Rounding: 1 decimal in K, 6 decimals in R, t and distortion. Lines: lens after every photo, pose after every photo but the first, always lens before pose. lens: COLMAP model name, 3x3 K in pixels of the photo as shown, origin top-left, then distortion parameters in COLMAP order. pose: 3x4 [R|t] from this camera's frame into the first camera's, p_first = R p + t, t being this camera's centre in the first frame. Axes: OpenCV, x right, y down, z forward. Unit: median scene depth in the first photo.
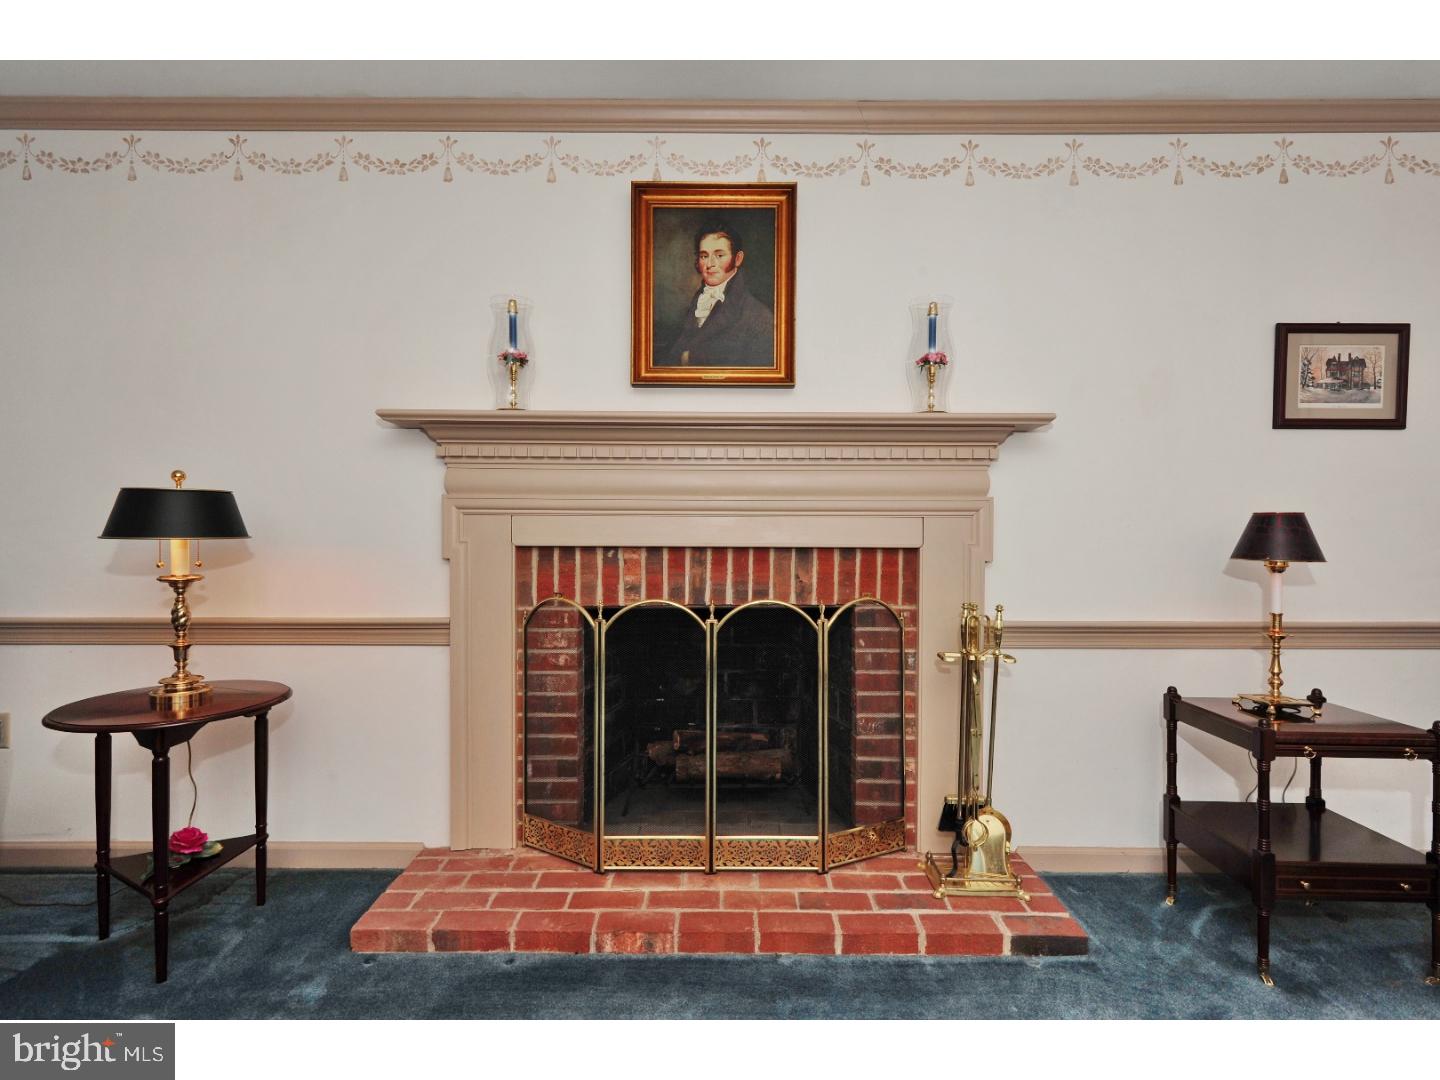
lens RADIAL K [[699.1, 0, 723.1], [0, 699.1, 543.1], [0, 0, 1]] dist [0.009009, -0.001978]
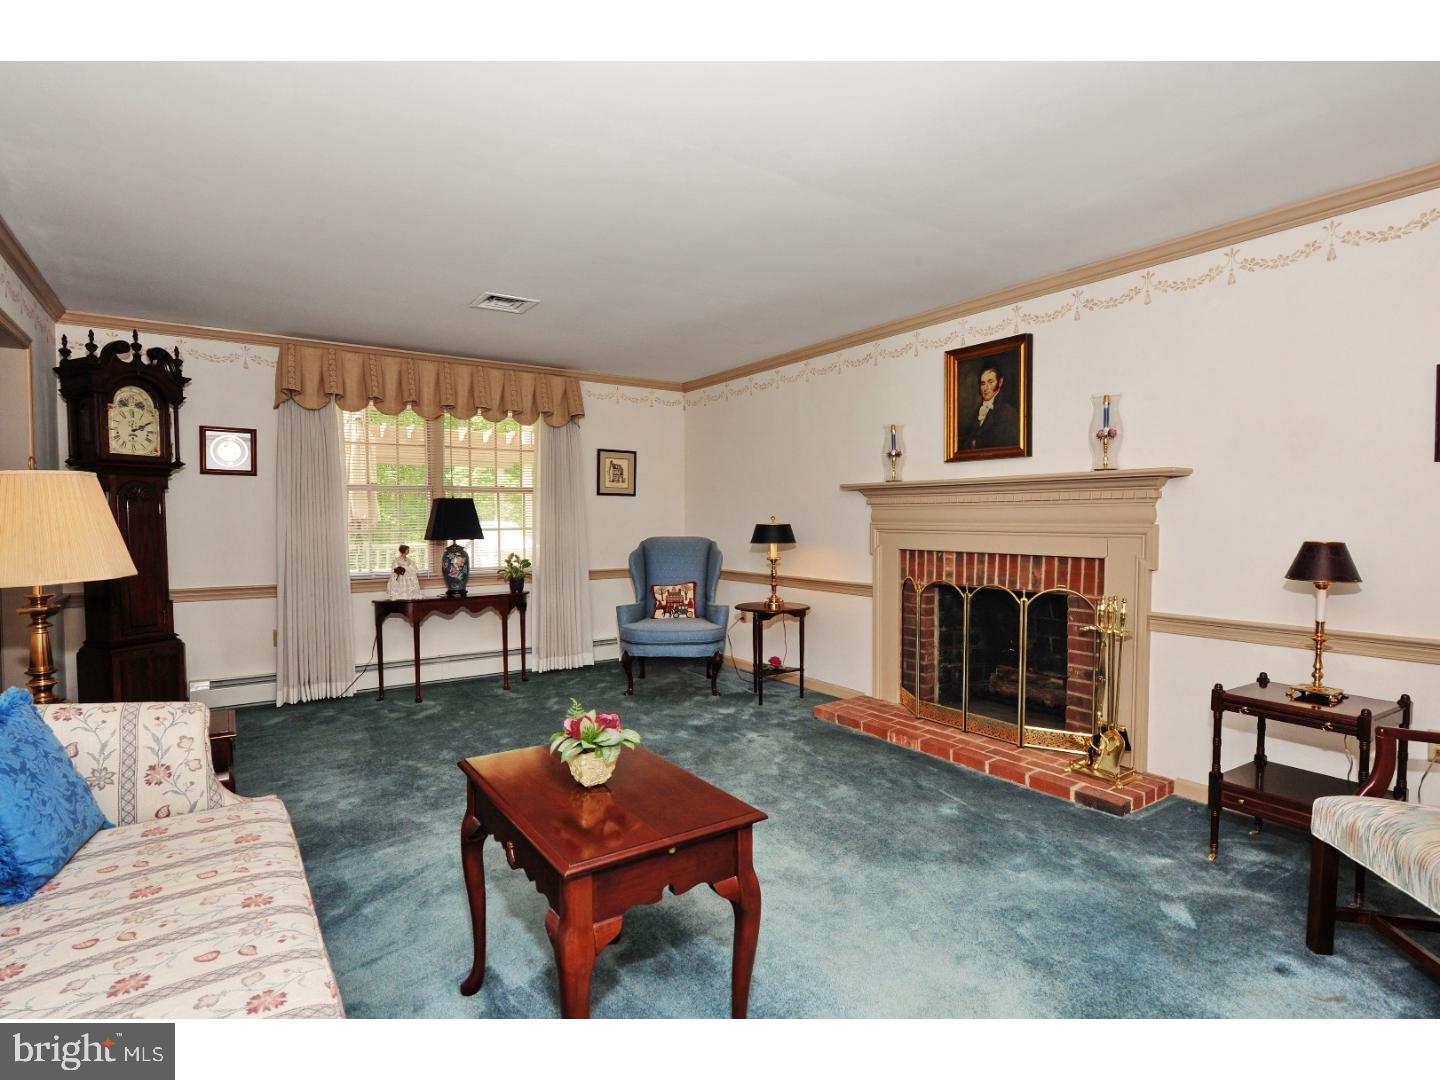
lens RADIAL K [[699.1, 0, 726.4], [0, 699.1, 550.4], [0, 0, 1]] dist [0.009009, -0.001978]
pose [[0.575761, 0.030752, -0.817039, 1.041742], [-0.001890, 0.999340, 0.036281, -0.063148], [0.817616, -0.019345, 0.575439, -0.521942]]
